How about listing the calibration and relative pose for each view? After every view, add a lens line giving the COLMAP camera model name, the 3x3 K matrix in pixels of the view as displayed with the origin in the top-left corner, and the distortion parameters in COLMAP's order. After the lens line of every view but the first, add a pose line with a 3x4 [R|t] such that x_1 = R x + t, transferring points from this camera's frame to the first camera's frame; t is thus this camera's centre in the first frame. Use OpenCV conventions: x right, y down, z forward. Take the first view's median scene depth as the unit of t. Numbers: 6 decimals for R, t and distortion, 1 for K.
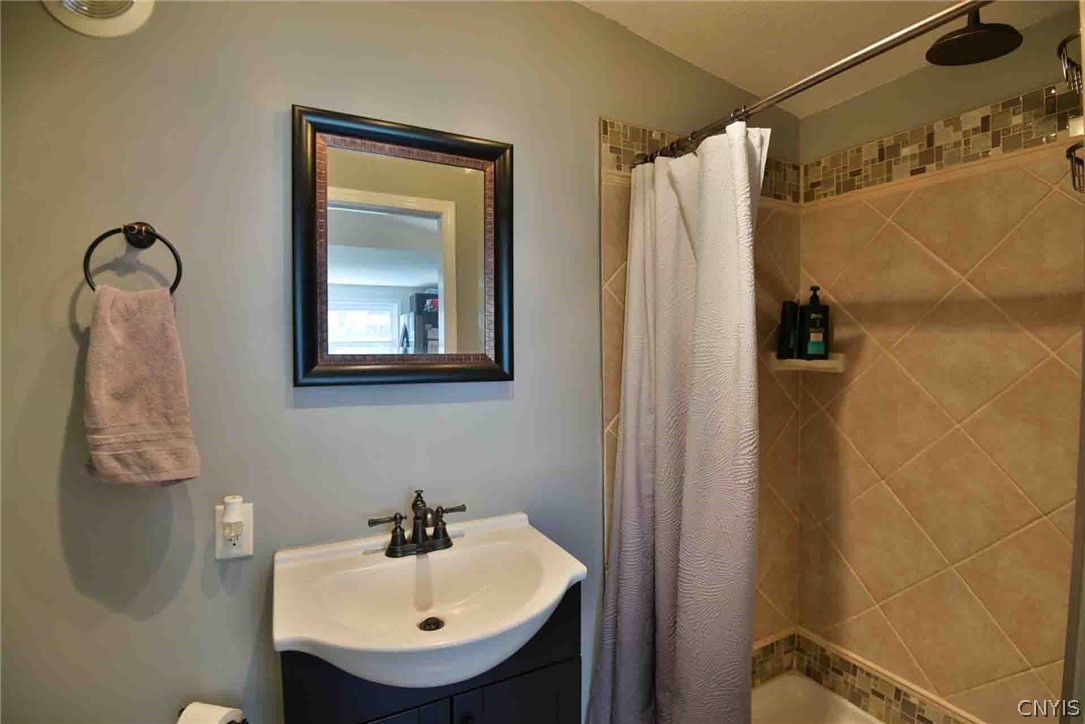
lens RADIAL K [[495.6, 0, 542.5], [0, 495.6, 362.0], [0, 0, 1]] dist [-0.000536, -0.024591]
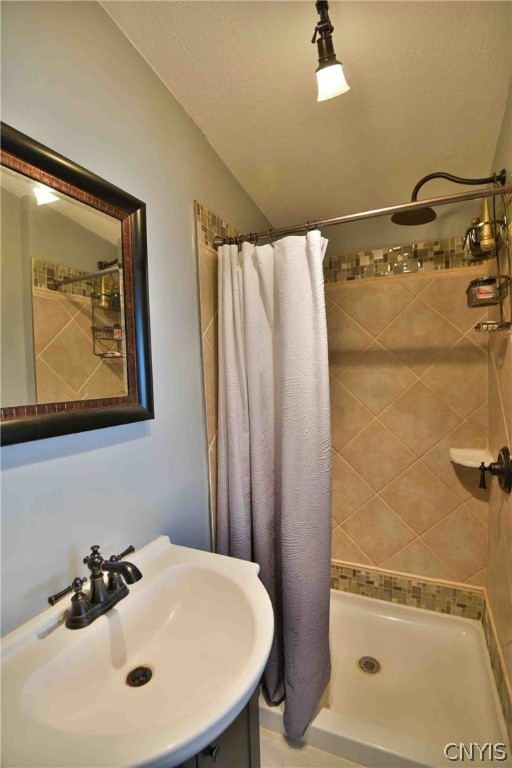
lens RADIAL K [[345.4, 0, 256.0], [0, 345.4, 384.0], [0, 0, 1]] dist [0.000369, -0.033662]
pose [[0.789498, -0.042266, 0.612296, -0.320711], [0.047185, 0.998853, 0.008110, -0.032017], [-0.611937, 0.022489, 0.790587, 0.236970]]
